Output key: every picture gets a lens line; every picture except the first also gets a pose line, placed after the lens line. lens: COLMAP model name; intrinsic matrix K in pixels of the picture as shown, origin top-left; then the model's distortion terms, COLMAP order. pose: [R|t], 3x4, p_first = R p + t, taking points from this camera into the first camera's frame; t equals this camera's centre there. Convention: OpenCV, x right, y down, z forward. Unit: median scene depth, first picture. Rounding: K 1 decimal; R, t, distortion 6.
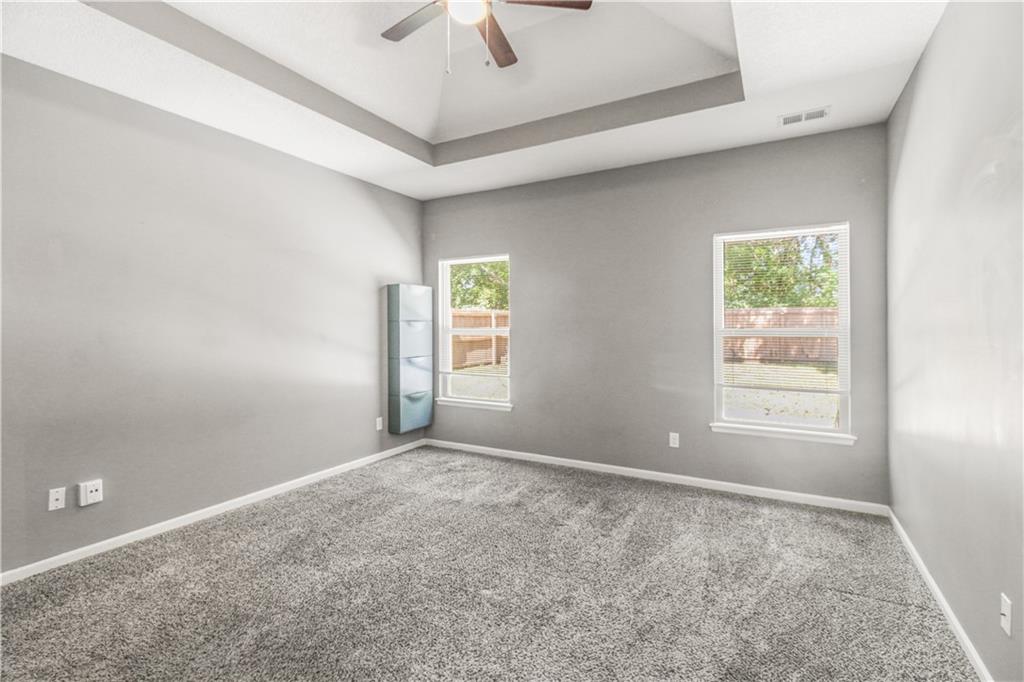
lens RADIAL K [[471.3, 0, 512.4], [0, 471.3, 326.6], [0, 0, 1]] dist [0.000270, -0.000052]
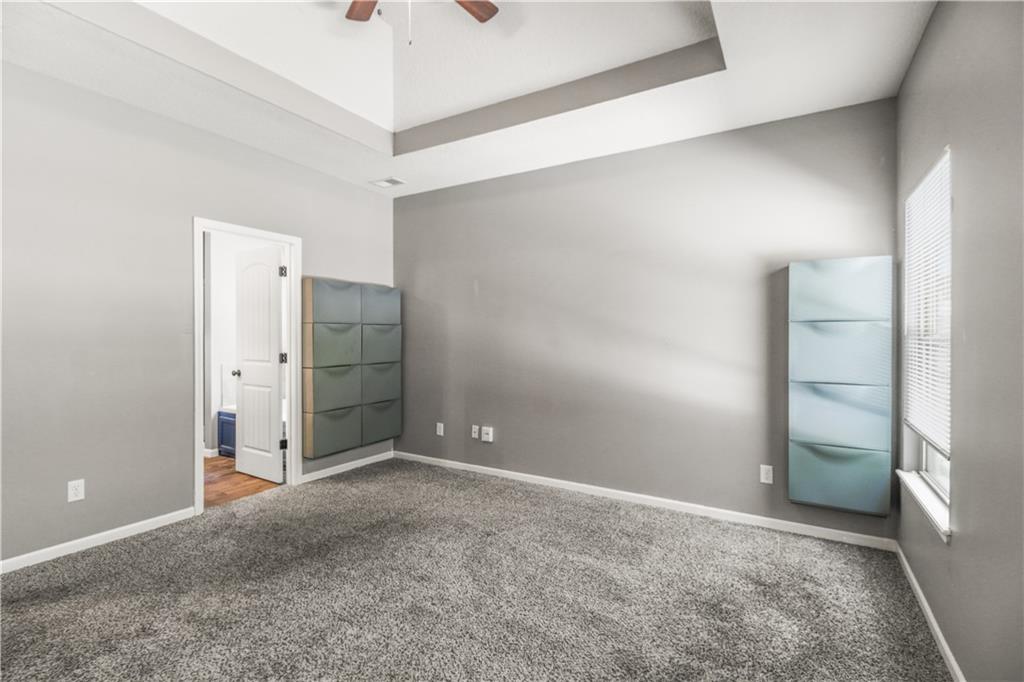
lens RADIAL K [[465.4, 0, 512.6], [0, 465.4, 336.0], [0, 0, 1]] dist [0.000059, 0.000021]
pose [[-0.027742, 0.008727, -0.999577, 0.458703], [-0.000862, 0.999961, 0.008755, 0.001598], [0.999615, 0.001105, -0.027733, 0.755375]]
